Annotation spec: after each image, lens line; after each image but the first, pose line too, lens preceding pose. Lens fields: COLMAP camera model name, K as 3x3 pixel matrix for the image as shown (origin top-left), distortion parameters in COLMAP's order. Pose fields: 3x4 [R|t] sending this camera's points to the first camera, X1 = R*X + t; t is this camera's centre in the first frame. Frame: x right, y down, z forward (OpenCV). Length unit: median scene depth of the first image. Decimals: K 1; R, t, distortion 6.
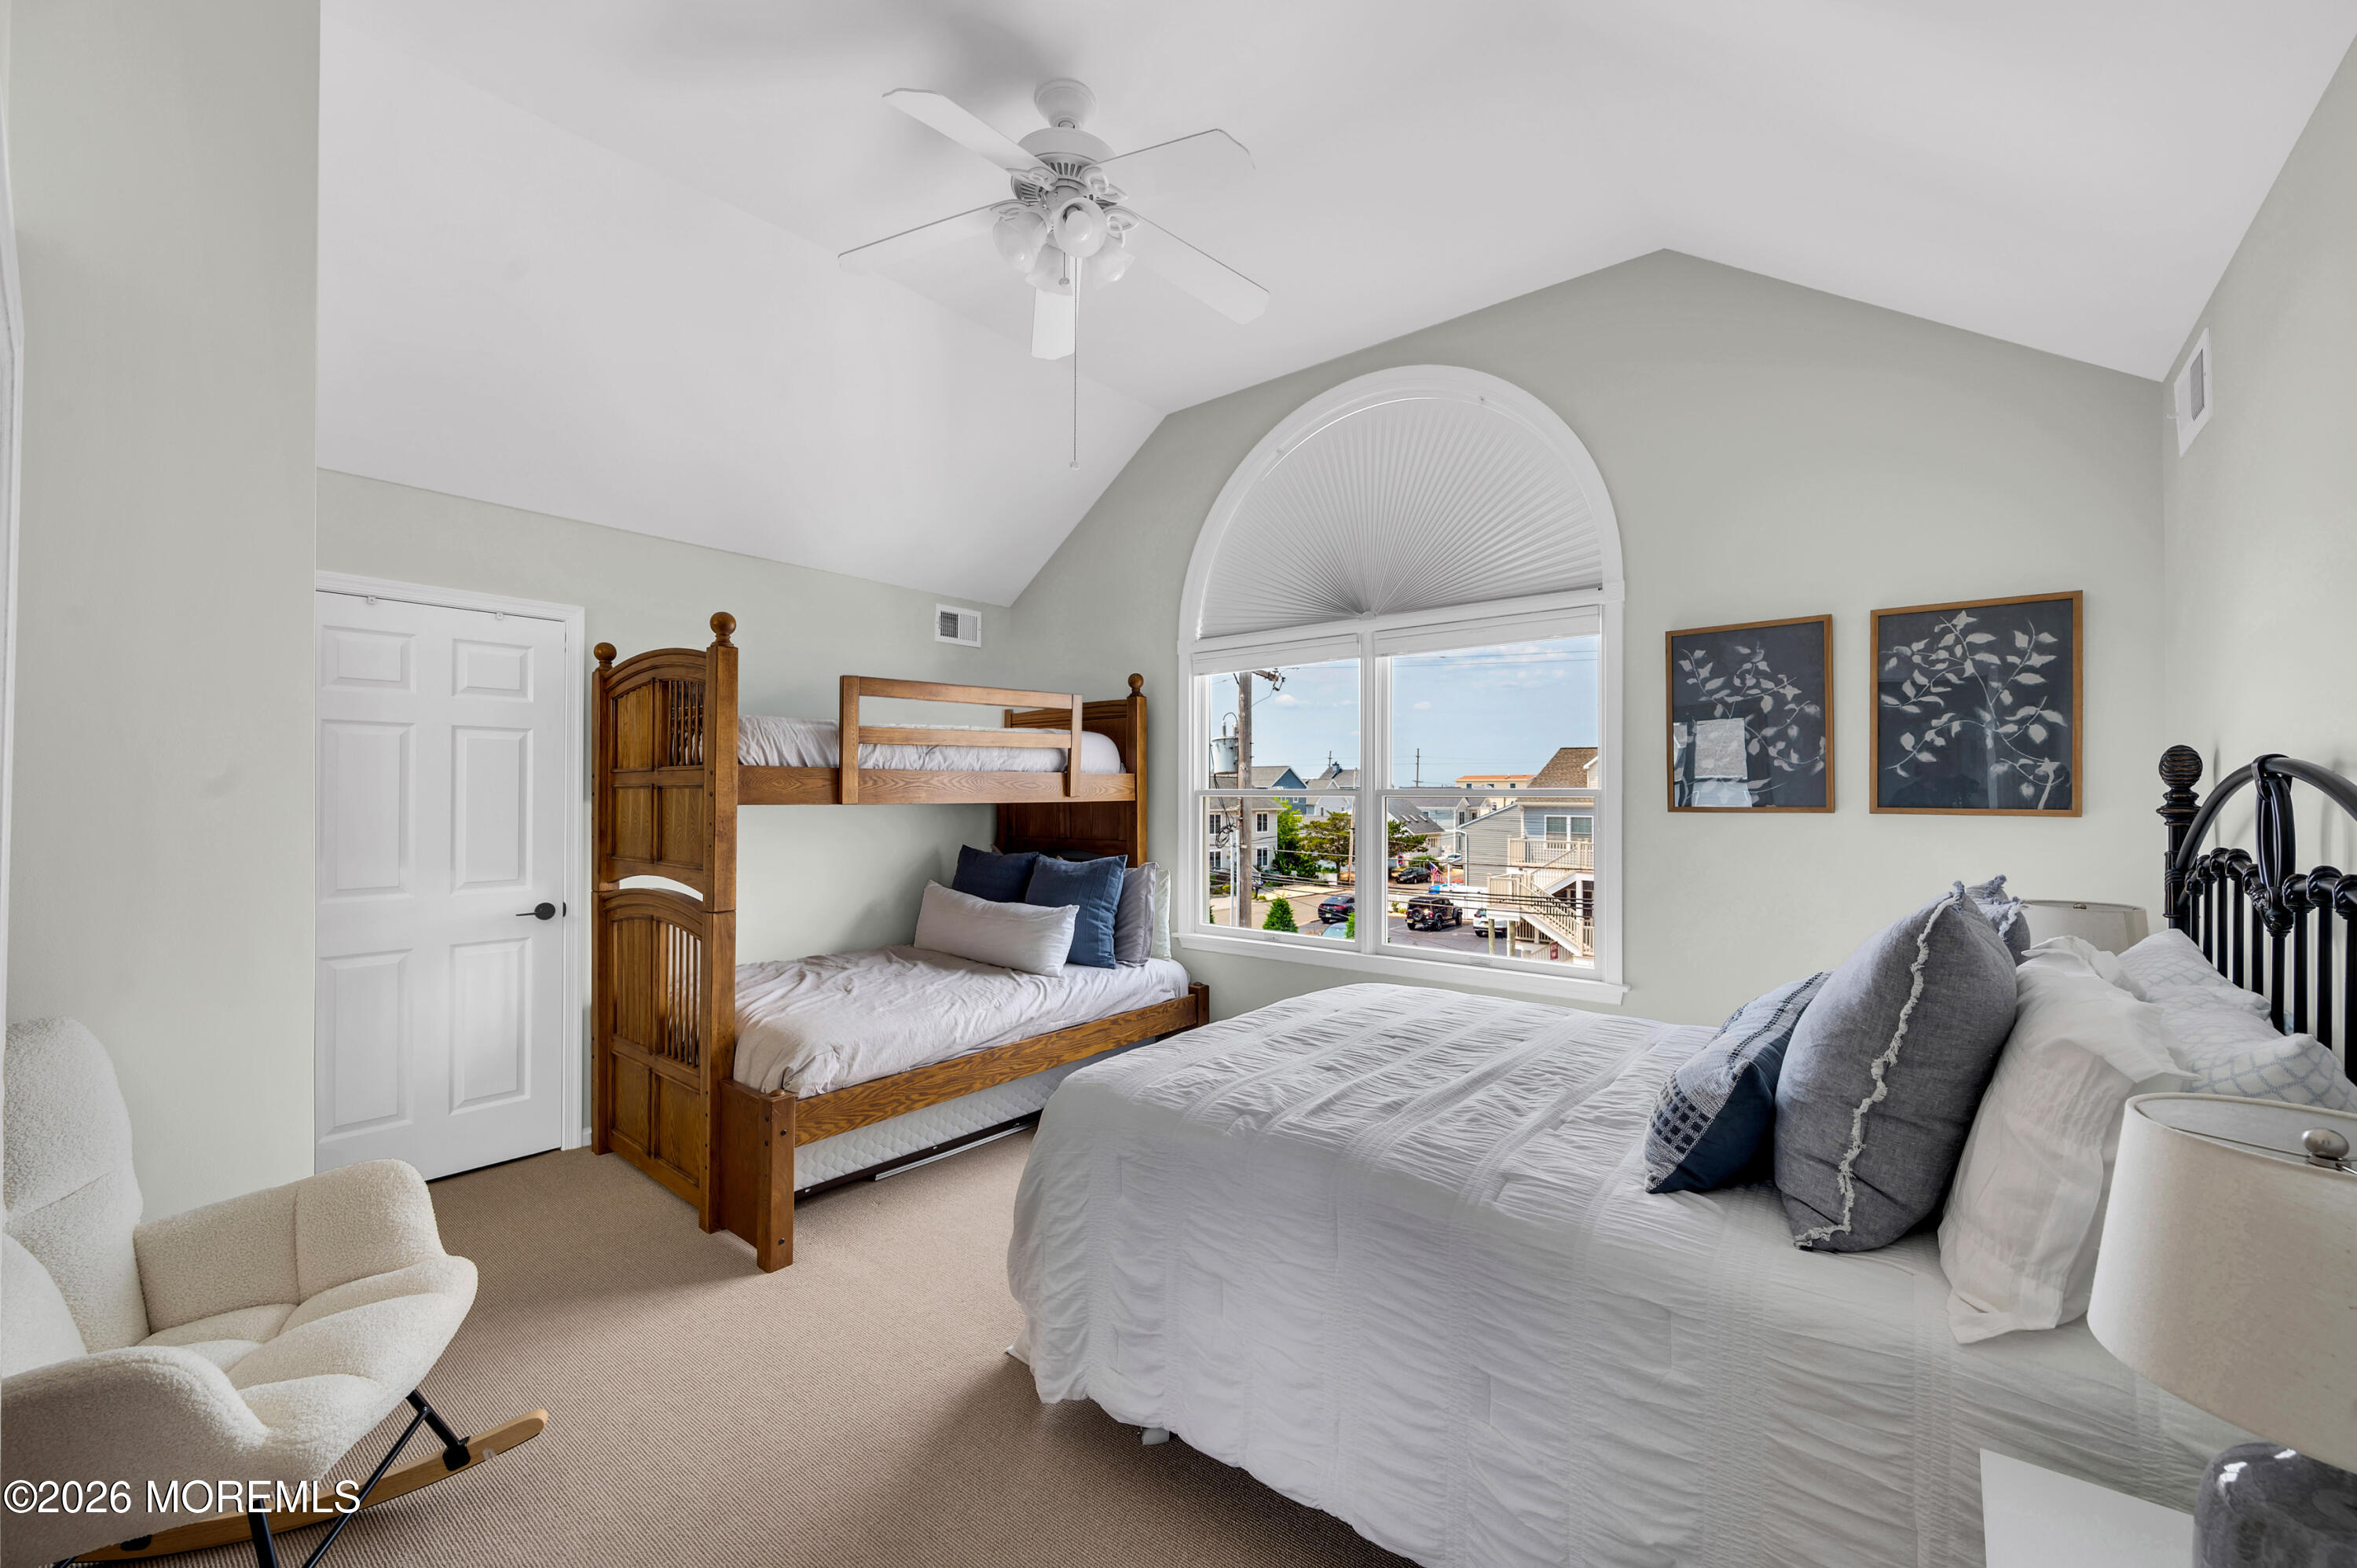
lens RADIAL K [[933.5, 0, 1174.4], [0, 933.5, 791.0], [0, 0, 1]] dist [-0.000677, -0.000225]
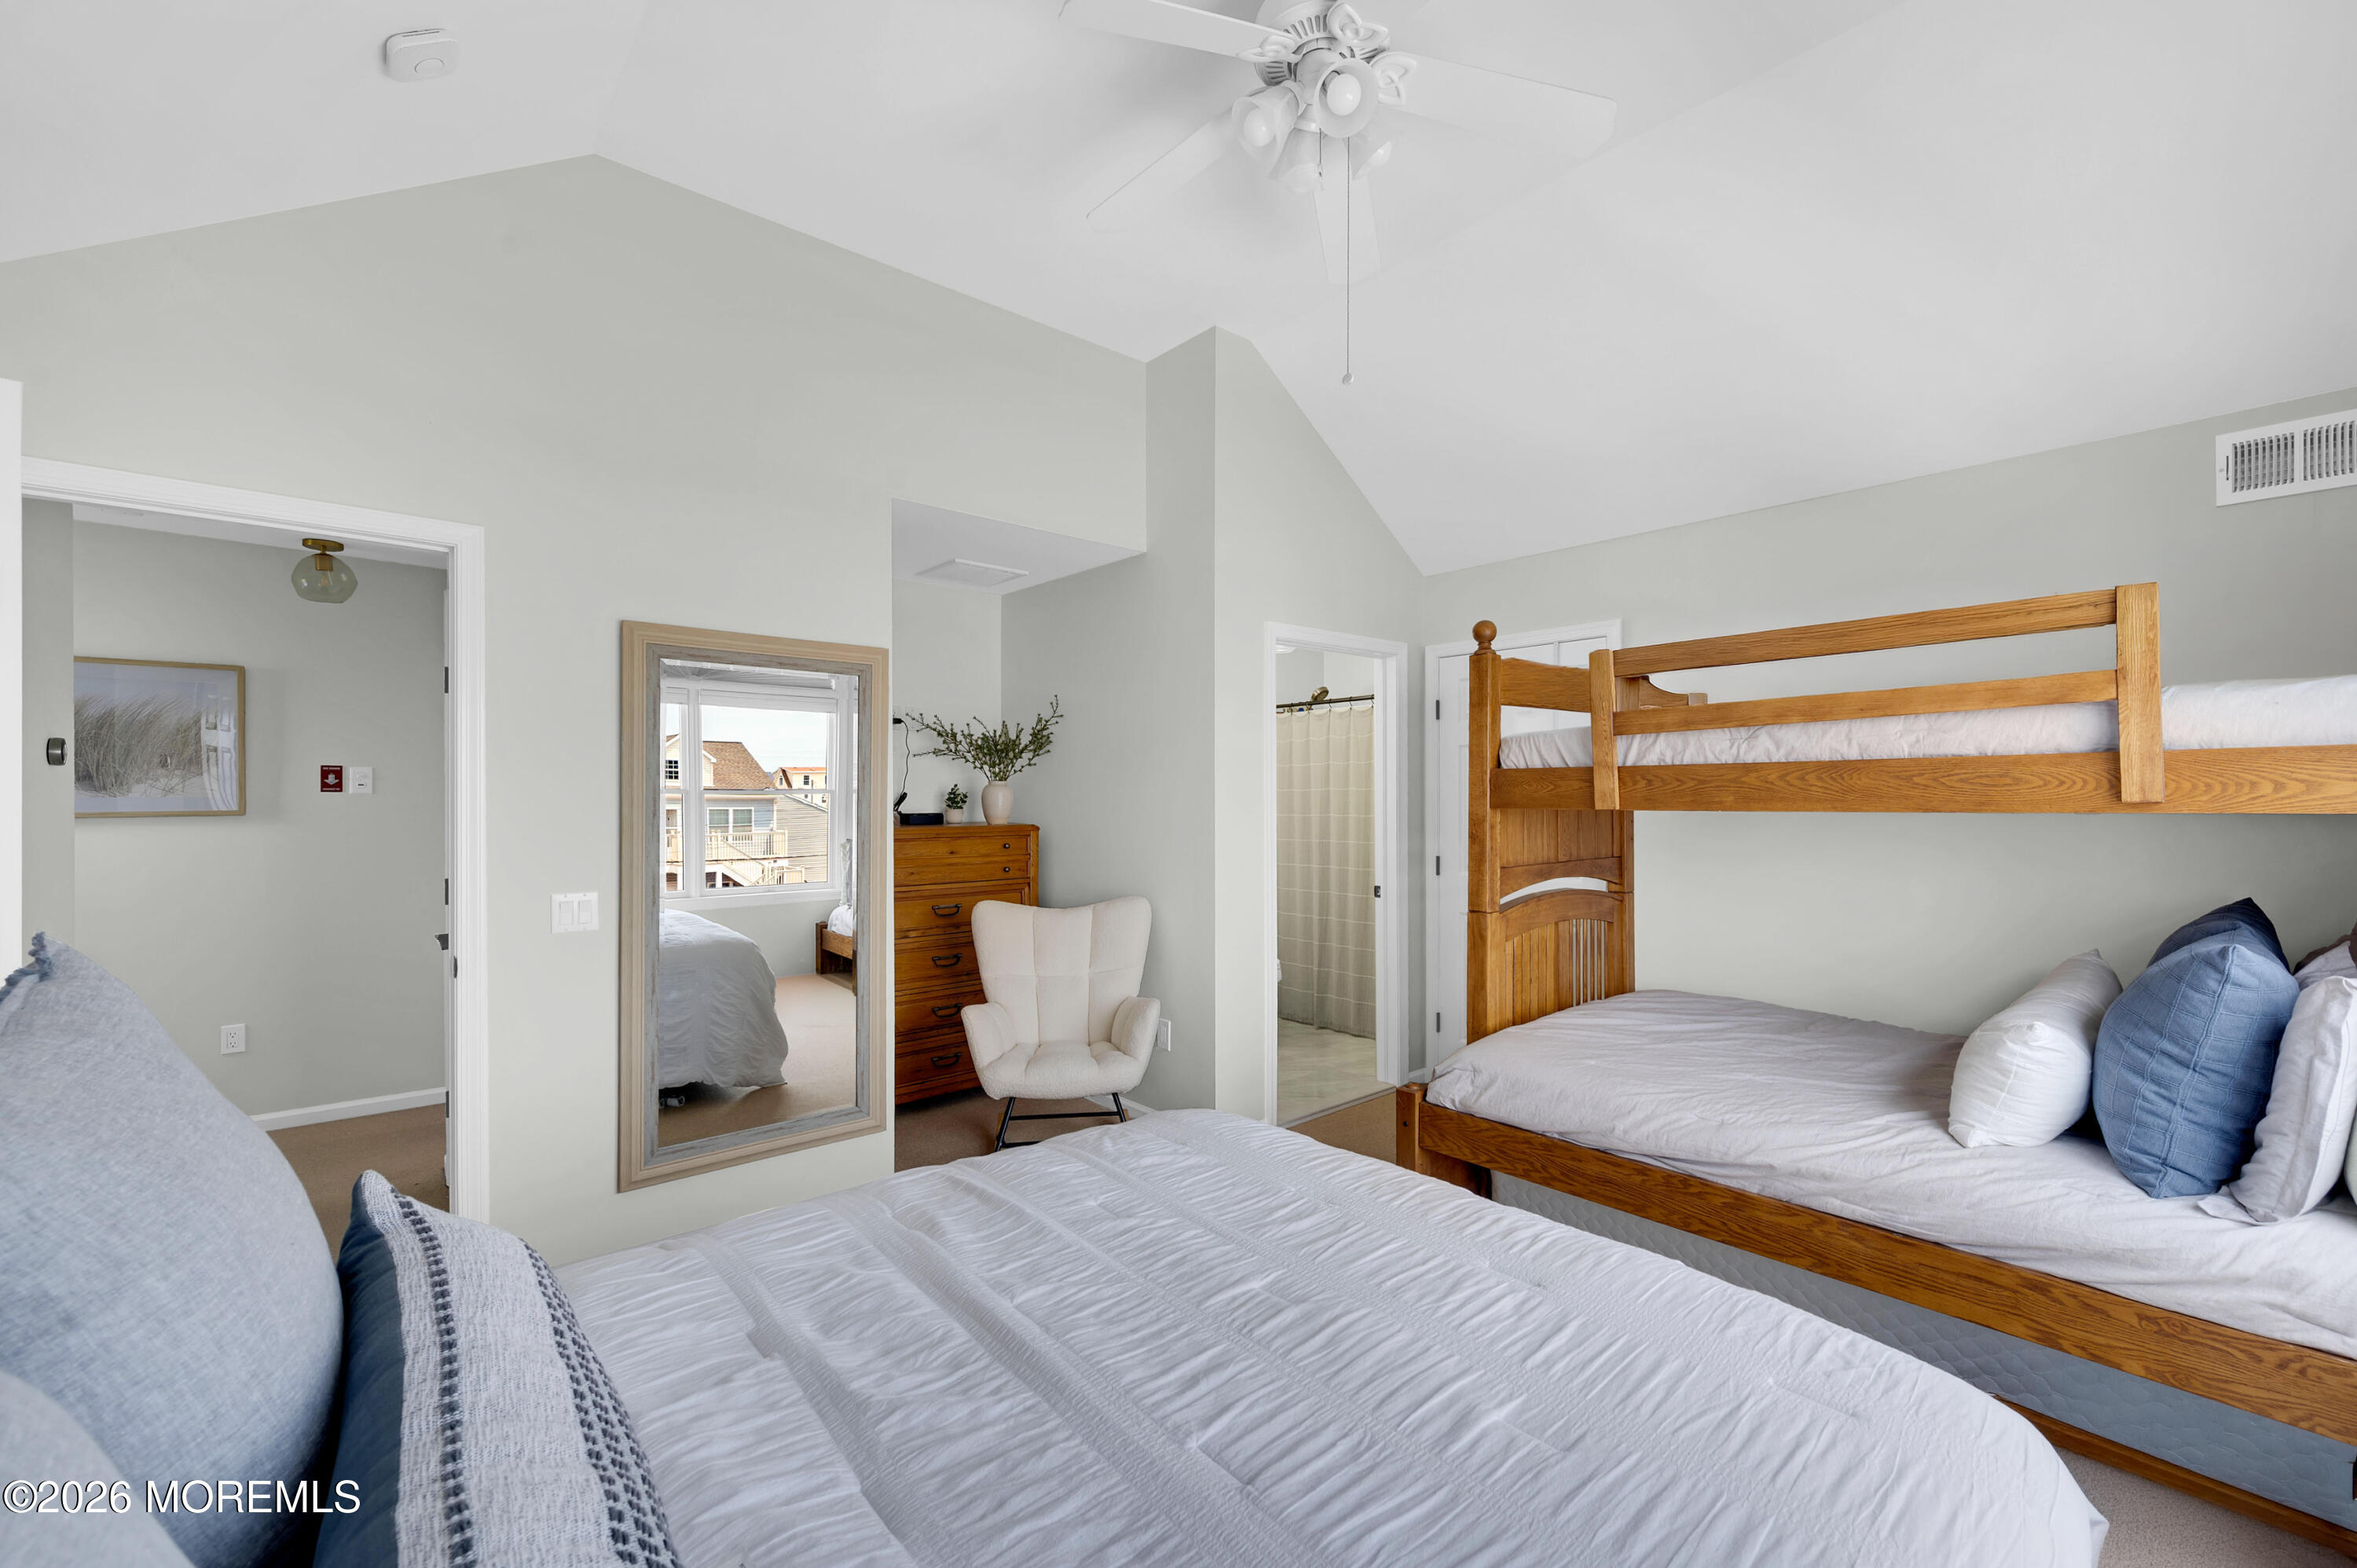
lens RADIAL K [[933.5, 0, 1174.4], [0, 933.5, 791.0], [0, 0, 1]] dist [-0.000677, -0.000225]
pose [[-0.157484, -0.006369, -0.987501, 0.527775], [0.005207, 0.999960, -0.007280, 0.001638], [0.987508, -0.006288, -0.157445, 0.741107]]
